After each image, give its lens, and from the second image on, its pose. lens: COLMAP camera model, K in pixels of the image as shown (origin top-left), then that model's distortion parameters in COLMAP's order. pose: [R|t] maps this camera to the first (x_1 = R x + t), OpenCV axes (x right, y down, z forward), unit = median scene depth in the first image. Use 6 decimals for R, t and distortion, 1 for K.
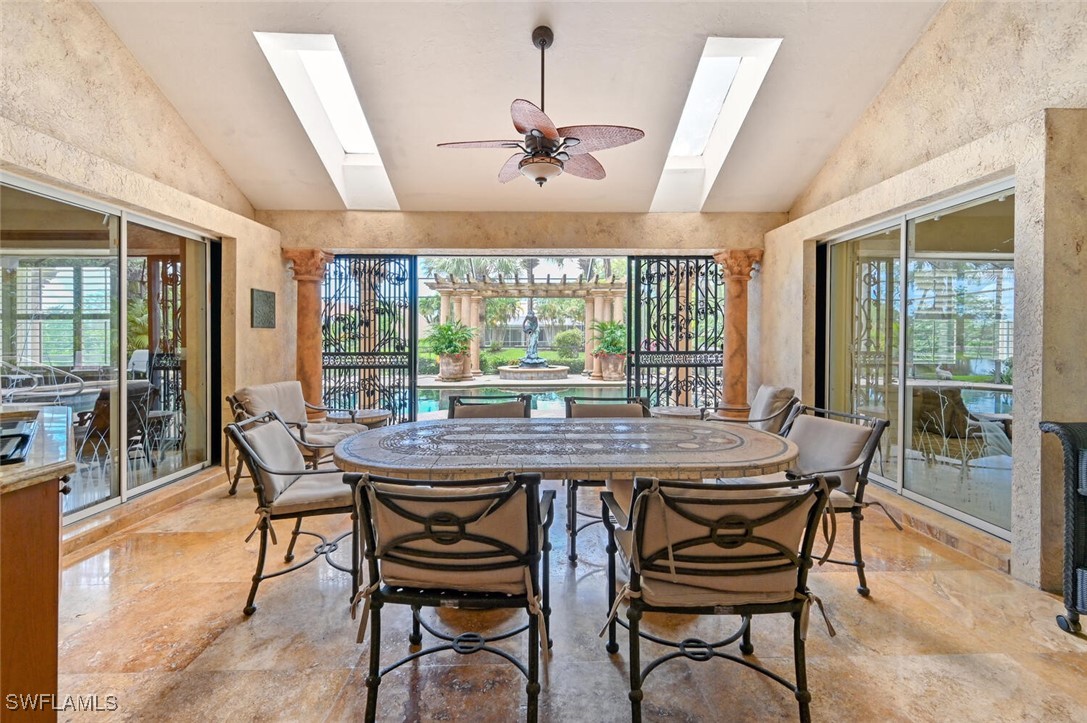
lens RADIAL K [[469.0, 0, 540.5], [0, 469.0, 340.7], [0, 0, 1]] dist [0.000820, -0.000051]
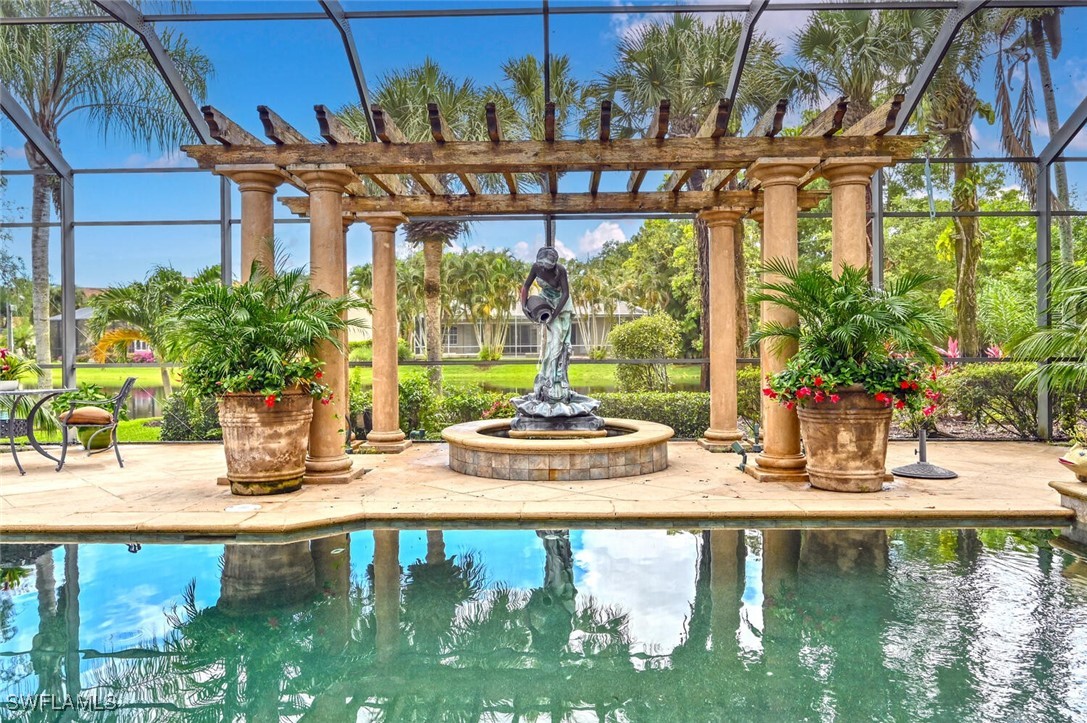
lens RADIAL K [[720.0, 0, 543.5], [0, 720.0, 361.5], [0, 0, 1]] dist [0.000962, 0.000057]
pose [[0.999371, -0.003393, -0.035300, -0.006538], [0.004228, 0.999712, 0.023612, 0.000858], [0.035209, -0.023746, 0.999098, 0.499543]]
